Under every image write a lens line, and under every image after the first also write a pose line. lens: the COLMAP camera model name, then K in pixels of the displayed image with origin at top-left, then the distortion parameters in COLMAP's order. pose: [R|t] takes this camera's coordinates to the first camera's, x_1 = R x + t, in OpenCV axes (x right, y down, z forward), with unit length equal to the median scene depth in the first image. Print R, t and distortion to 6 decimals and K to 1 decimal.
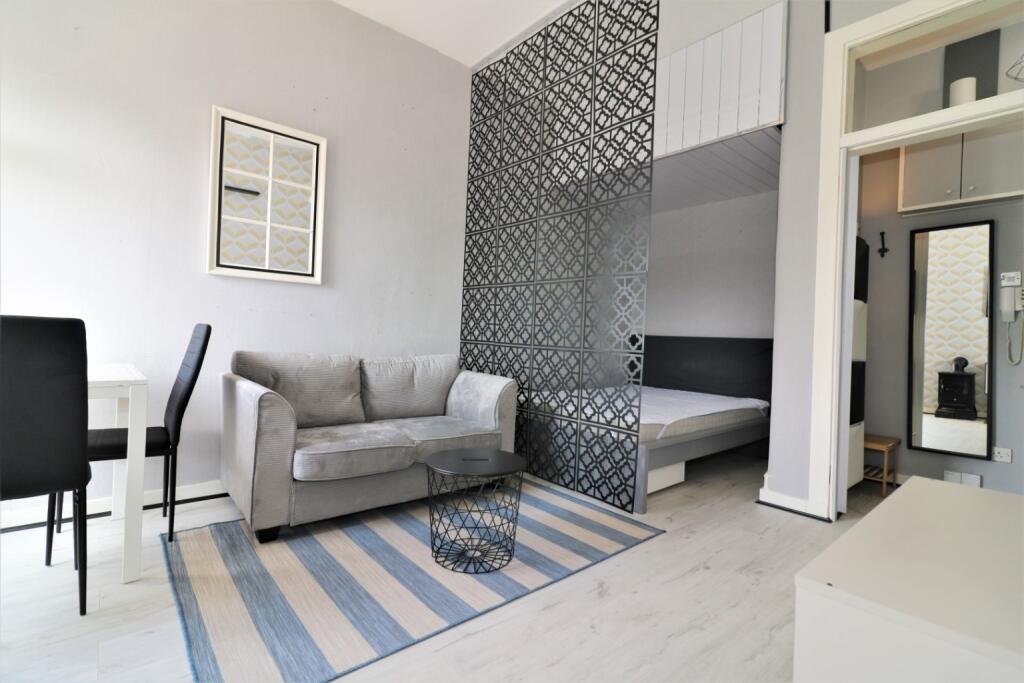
lens RADIAL K [[472.3, 0, 508.1], [0, 472.3, 338.3], [0, 0, 1]] dist [0.000633, 0.000628]
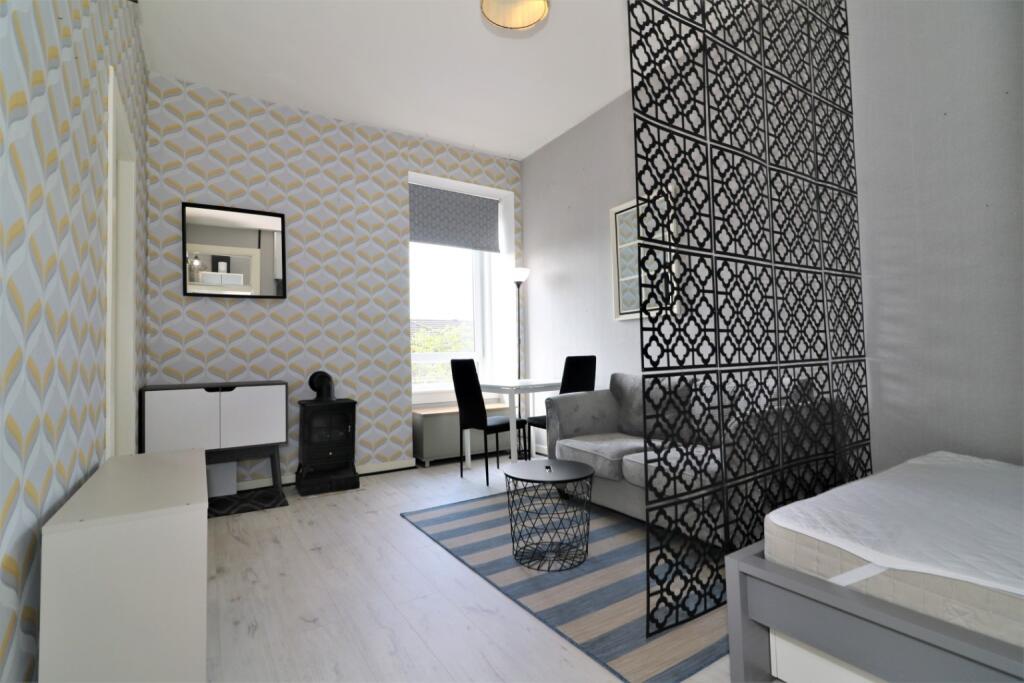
lens RADIAL K [[472.3, 0, 509.4], [0, 472.3, 336.0], [0, 0, 1]] dist [0.000633, 0.000628]
pose [[-0.135403, -0.084644, -0.987168, 0.865795], [0.015704, 0.996036, -0.087558, 0.034090], [0.990666, -0.027358, -0.133537, 0.862597]]
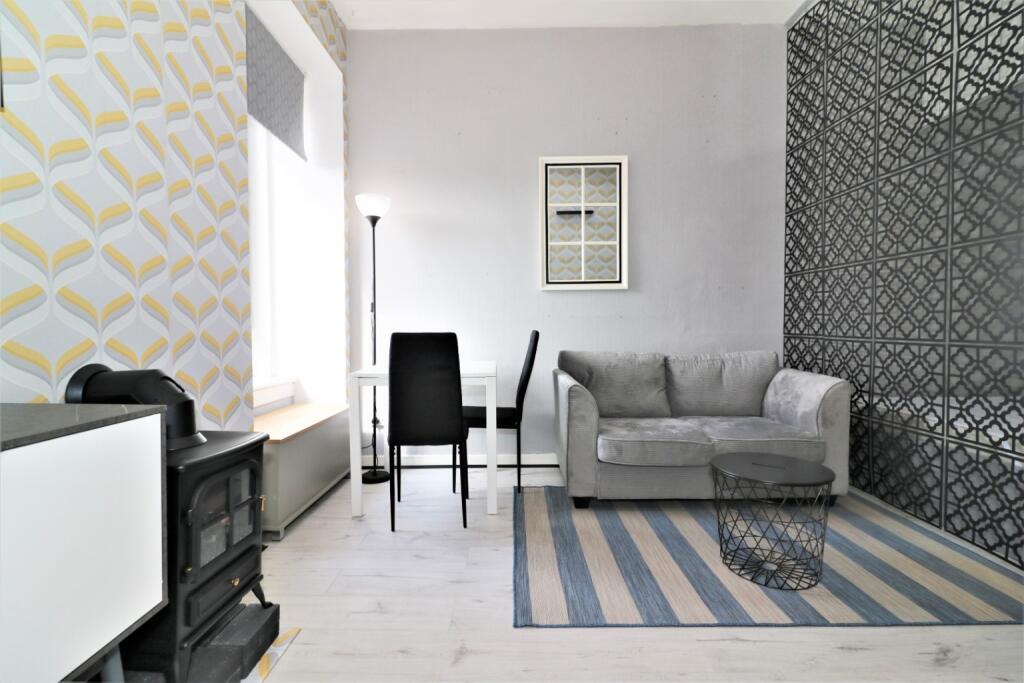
lens RADIAL K [[472.3, 0, 509.3], [0, 472.3, 341.4], [0, 0, 1]] dist [0.000633, 0.000628]
pose [[0.755727, -0.026292, -0.654359, 0.129730], [0.036729, 0.999323, 0.002266, -0.005514], [0.653856, -0.025746, 0.756180, -0.020835]]
